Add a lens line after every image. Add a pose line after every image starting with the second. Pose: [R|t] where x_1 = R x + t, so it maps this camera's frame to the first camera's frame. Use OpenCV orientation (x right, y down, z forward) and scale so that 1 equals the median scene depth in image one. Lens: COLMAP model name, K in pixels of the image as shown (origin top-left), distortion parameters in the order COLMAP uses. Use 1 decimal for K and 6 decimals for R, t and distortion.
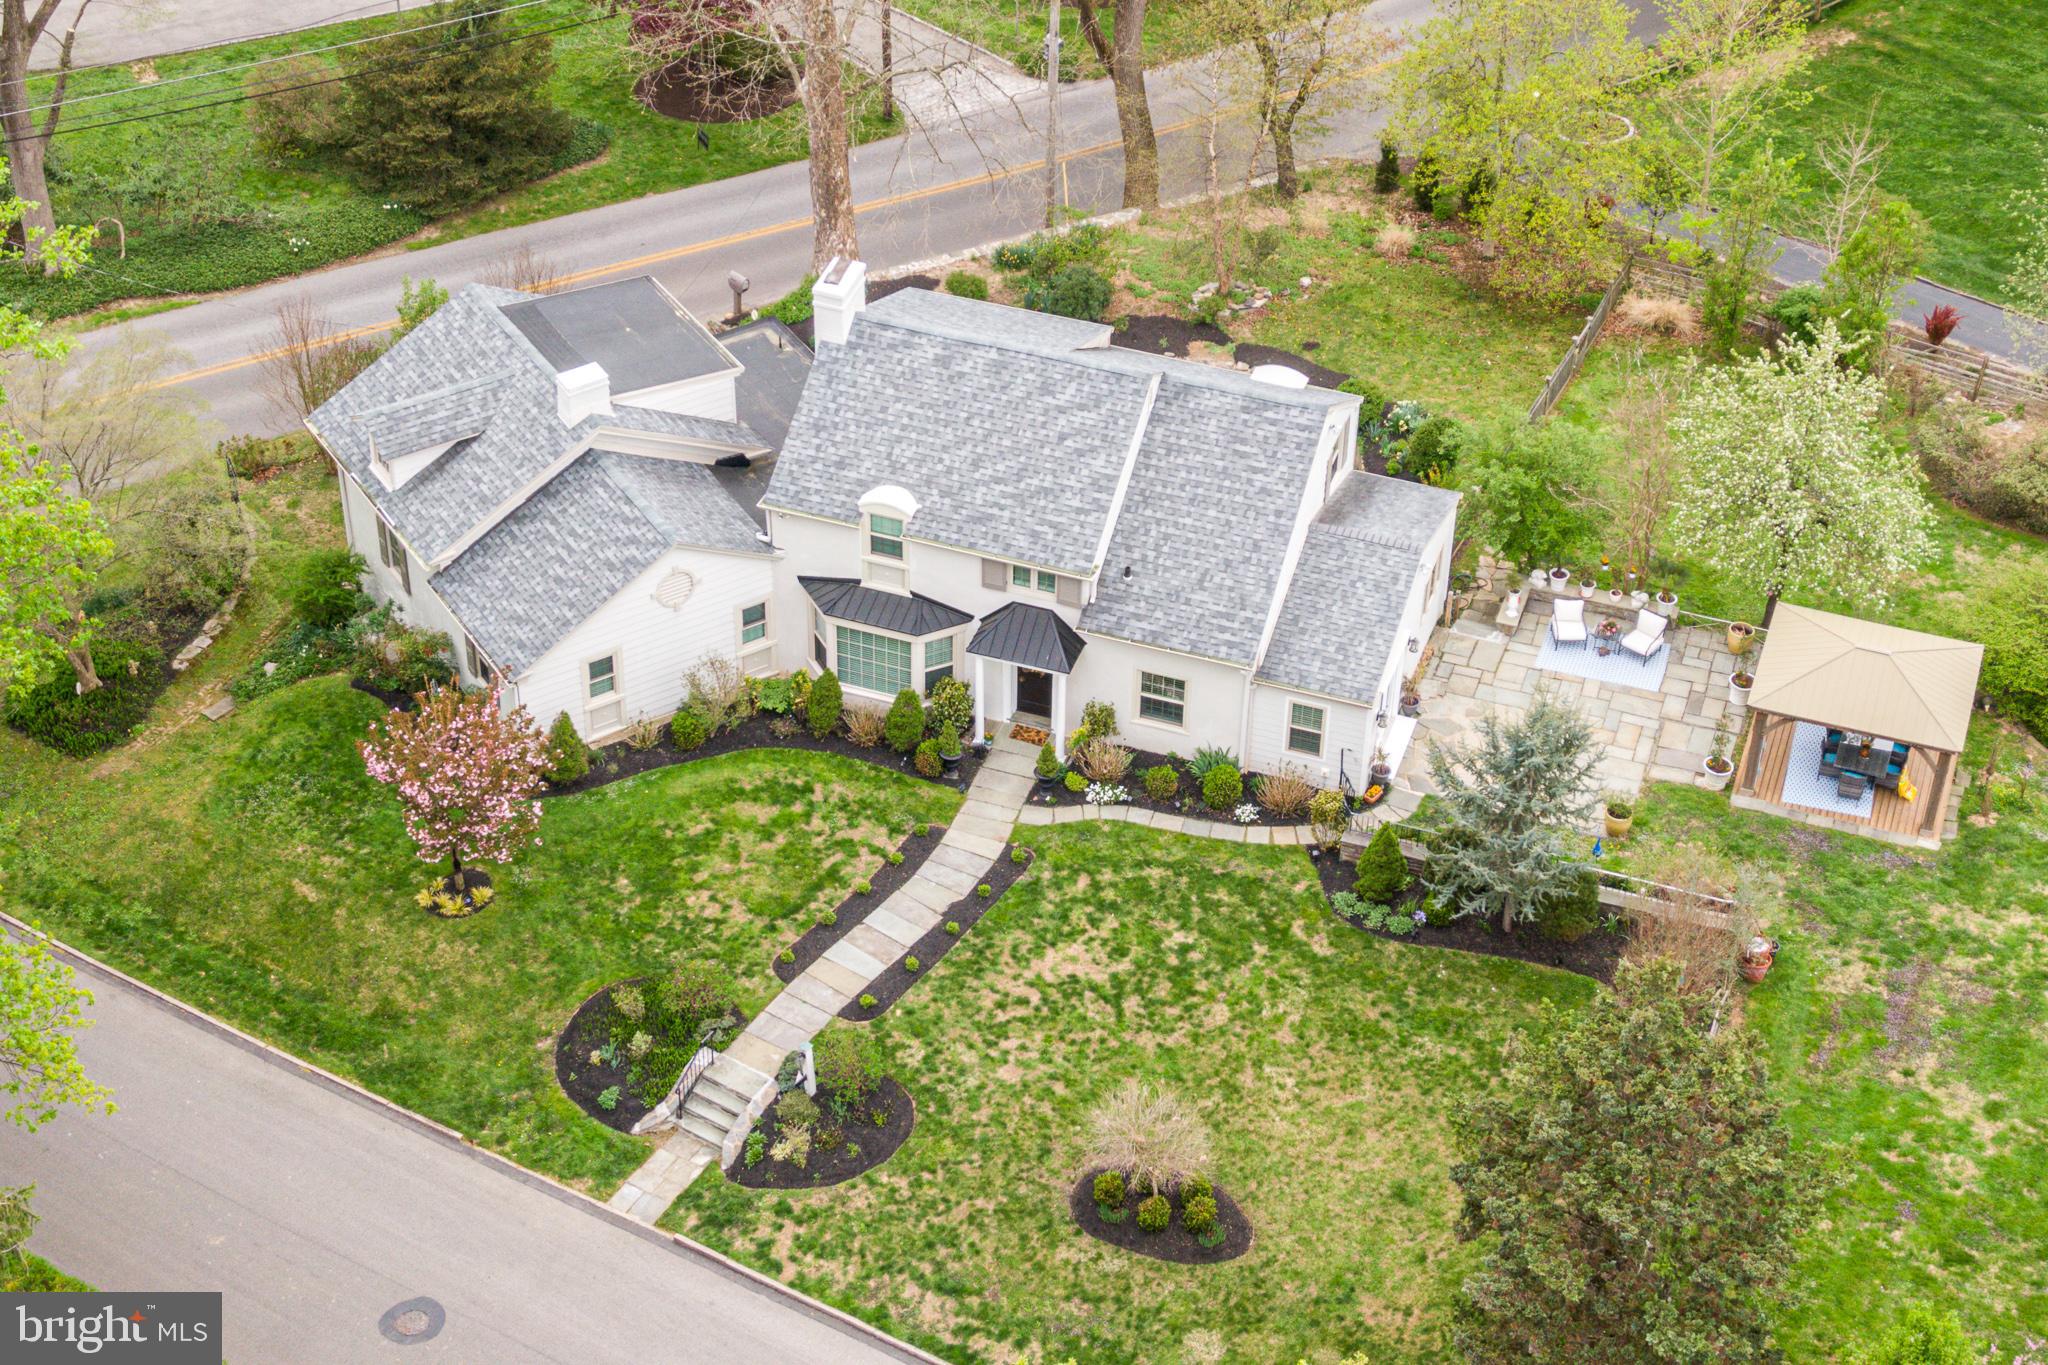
lens RADIAL K [[3432.7, 0, 1025.3], [0, 3432.7, 681.5], [0, 0, 1]] dist [-0.005528, 0.000000]
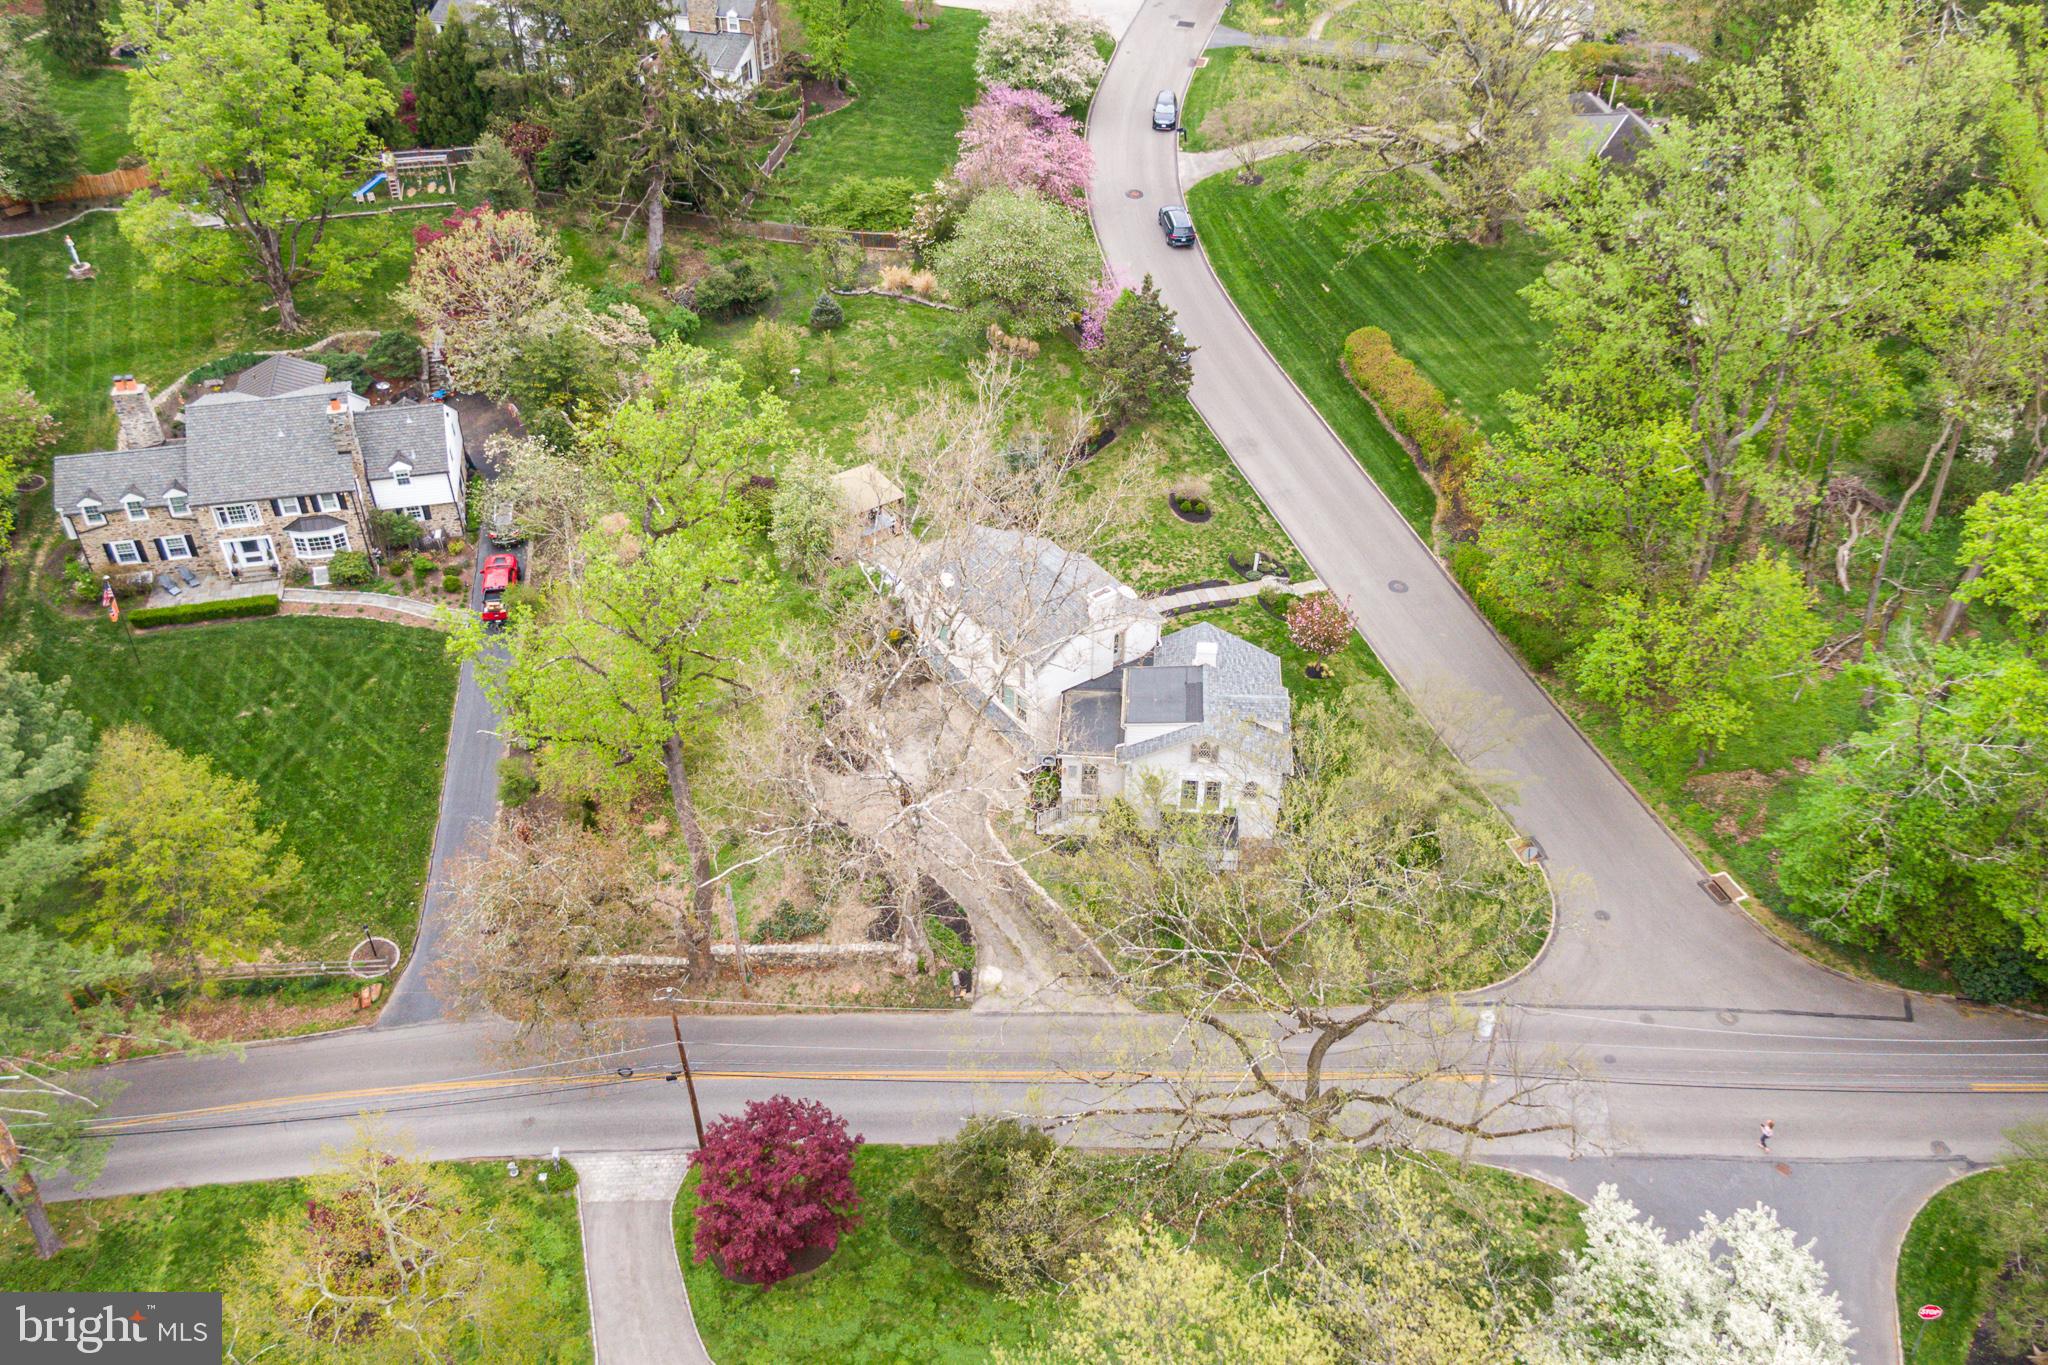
lens RADIAL K [[1727.3, 0, 1024.7], [0, 1727.3, 694.9], [0, 0, 1]] dist [0.037607, -0.071936]
pose [[-0.809321, -0.388911, 0.440169, -0.574053], [0.350983, 0.280674, 0.893327, -1.208532], [-0.470969, 0.877480, -0.090655, 1.231831]]
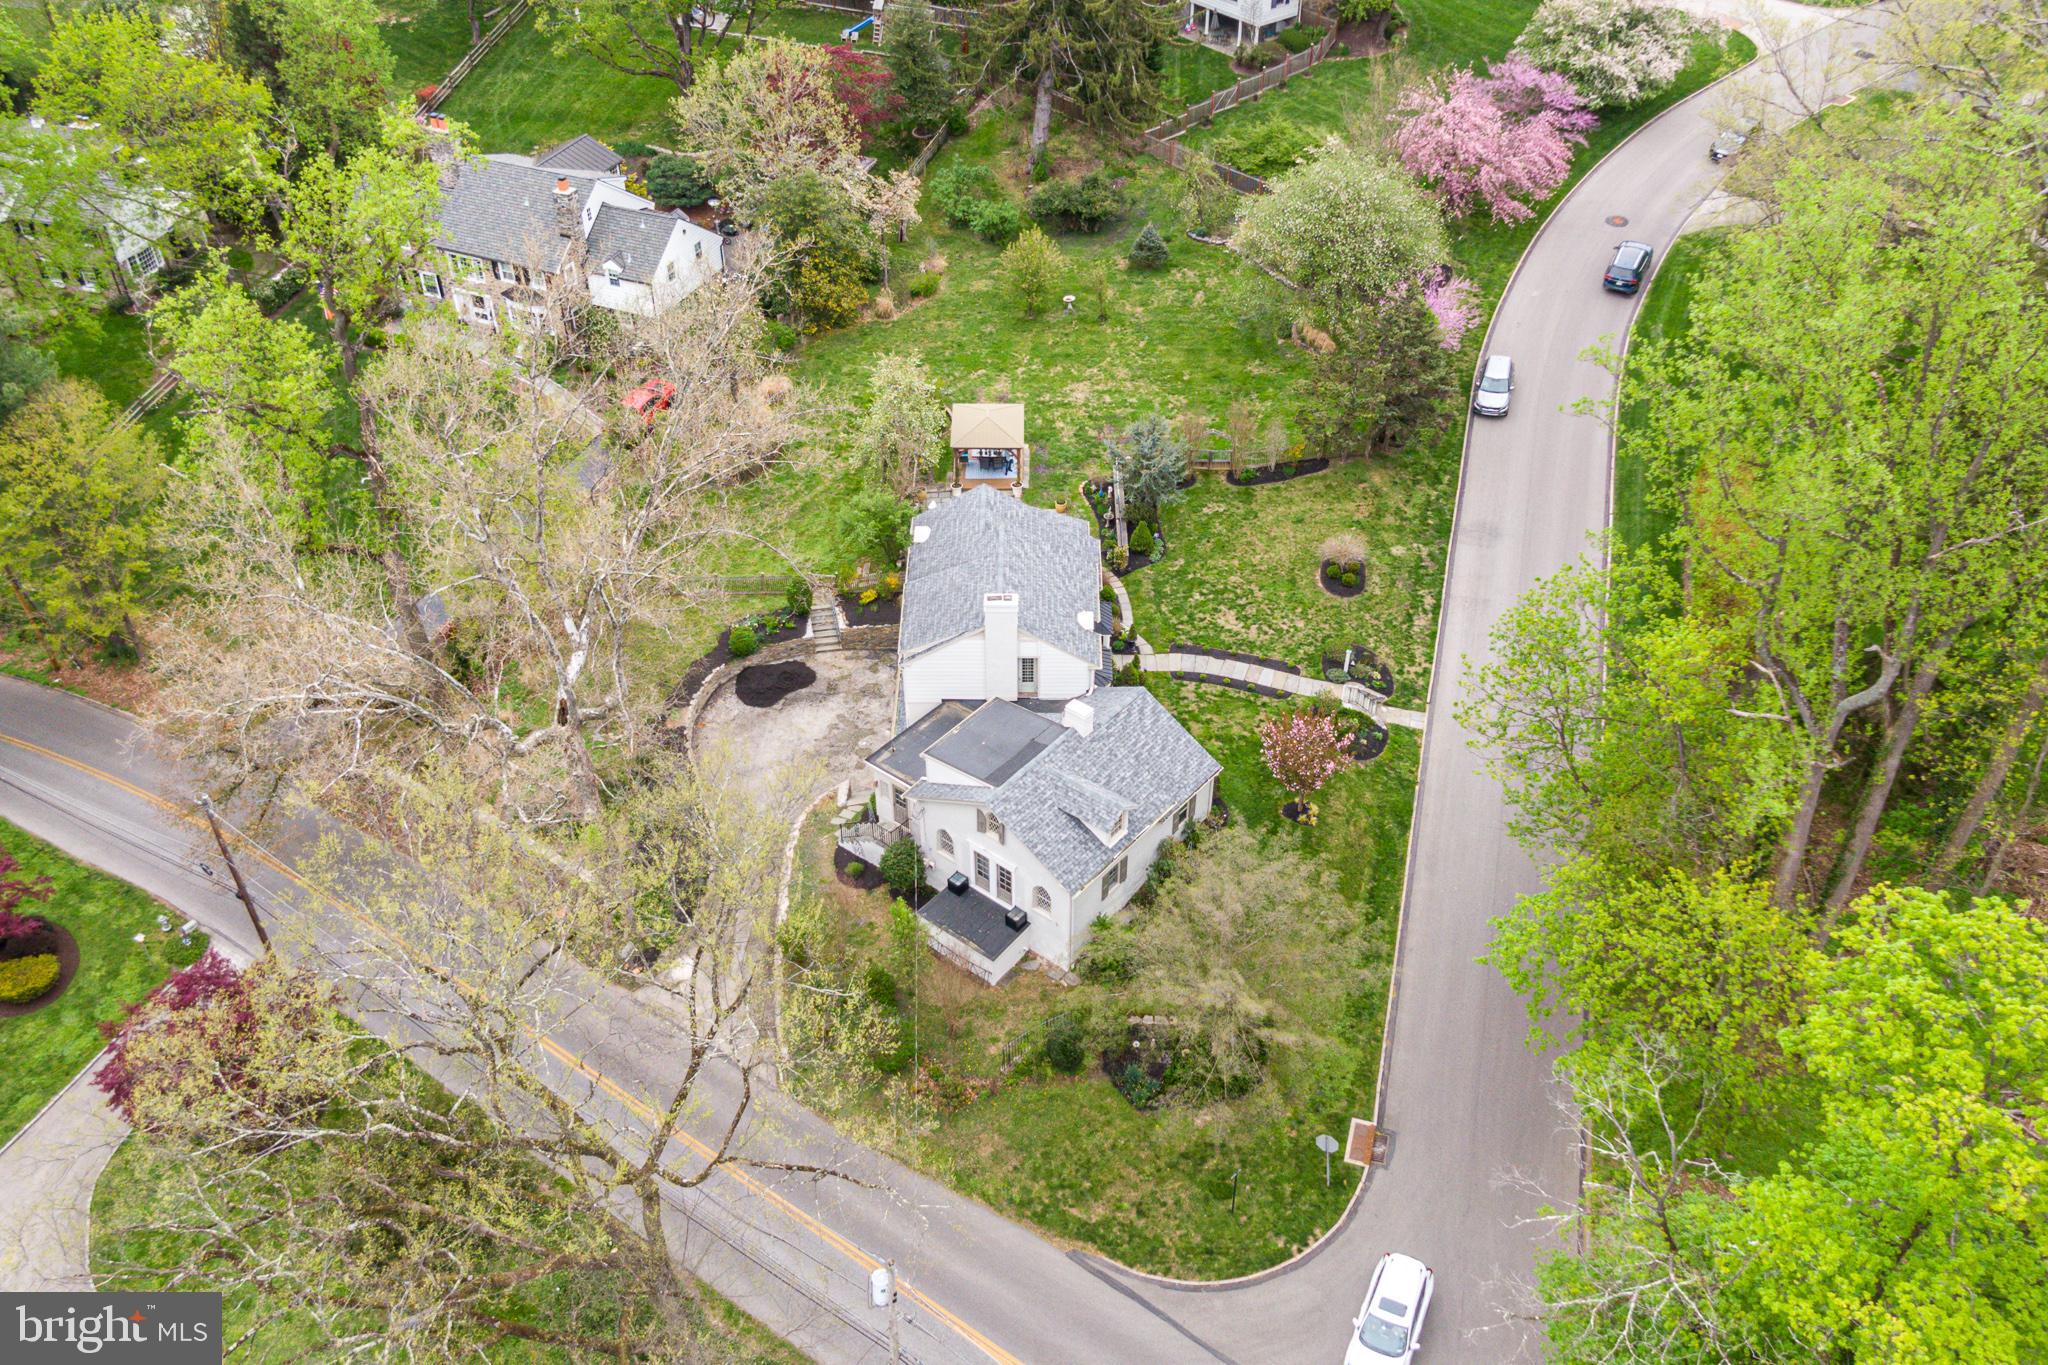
lens RADIAL K [[1727.3, 0, 1022.9], [0, 1727.3, 680.9], [0, 0, 1]] dist [0.037607, -0.071936]
pose [[-0.327107, -0.610283, 0.721496, -0.791429], [0.582317, 0.471138, 0.662522, -0.739606], [-0.744250, 0.636855, 0.201266, 0.856542]]
